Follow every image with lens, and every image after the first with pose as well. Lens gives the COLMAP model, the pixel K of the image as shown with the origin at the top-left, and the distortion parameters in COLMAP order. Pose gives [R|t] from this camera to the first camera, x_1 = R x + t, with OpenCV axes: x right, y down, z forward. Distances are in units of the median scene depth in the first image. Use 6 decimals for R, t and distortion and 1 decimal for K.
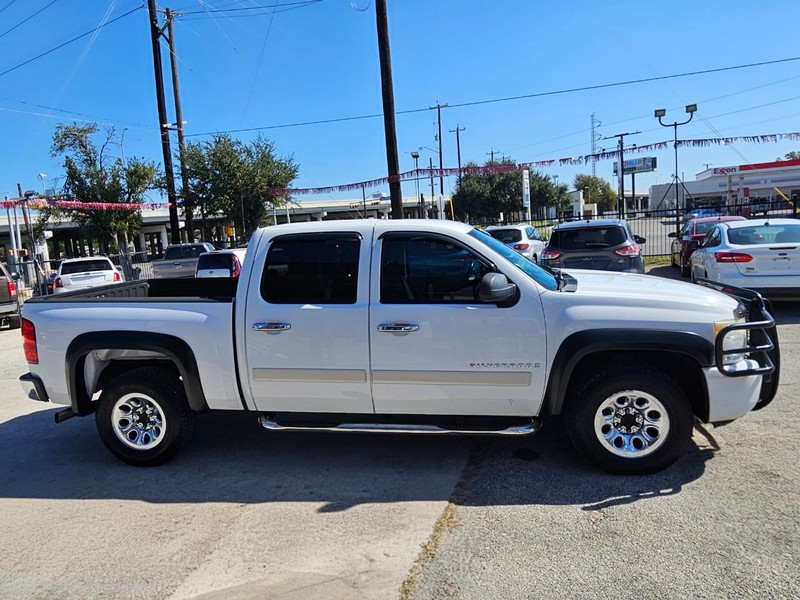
lens RADIAL K [[507.3, 0, 399.1], [0, 507.3, 264.2], [0, 0, 1]] dist [0.001365, -0.000087]
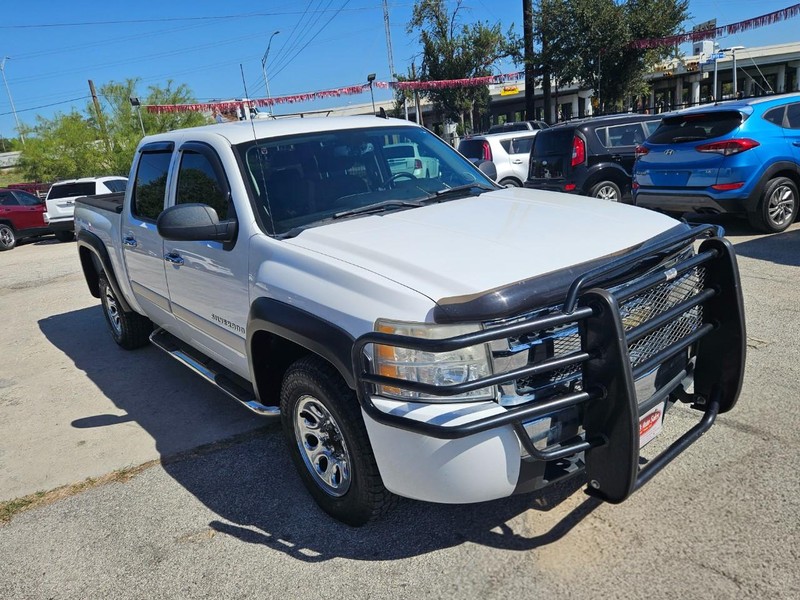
lens RADIAL K [[586.1, 0, 400.0], [0, 586.1, 300.0], [0, 0, 1]] dist [0.041307, -0.000413]
pose [[0.748450, 0.166346, -0.641991, 0.114930], [0.006161, 0.966246, 0.257546, -0.007794], [0.663163, -0.196715, 0.722162, 0.063689]]
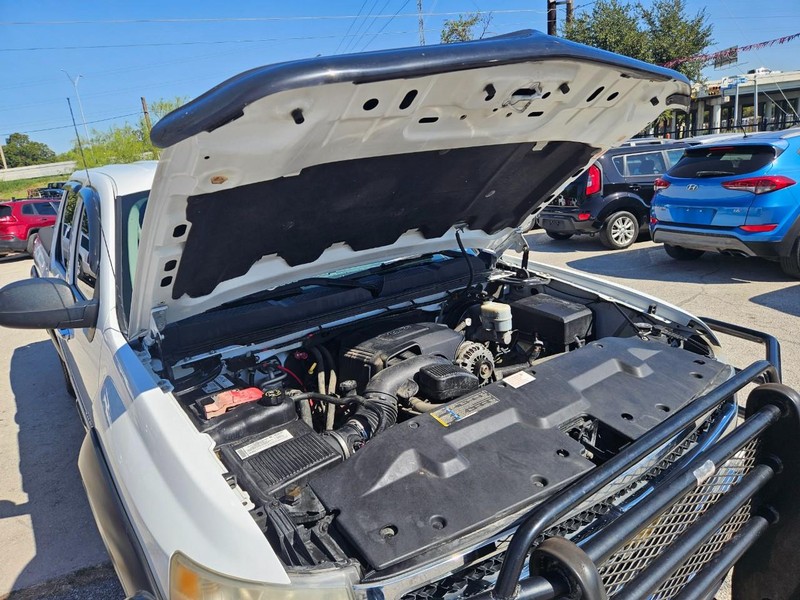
lens RADIAL K [[546.6, 0, 399.4], [0, 546.6, 289.8], [0, 0, 1]] dist [0.033562, -0.003209]
pose [[0.707960, 0.174681, -0.684309, 0.101766], [-0.011477, 0.971648, 0.236155, -0.013684], [0.706159, -0.159335, 0.689893, 0.098927]]
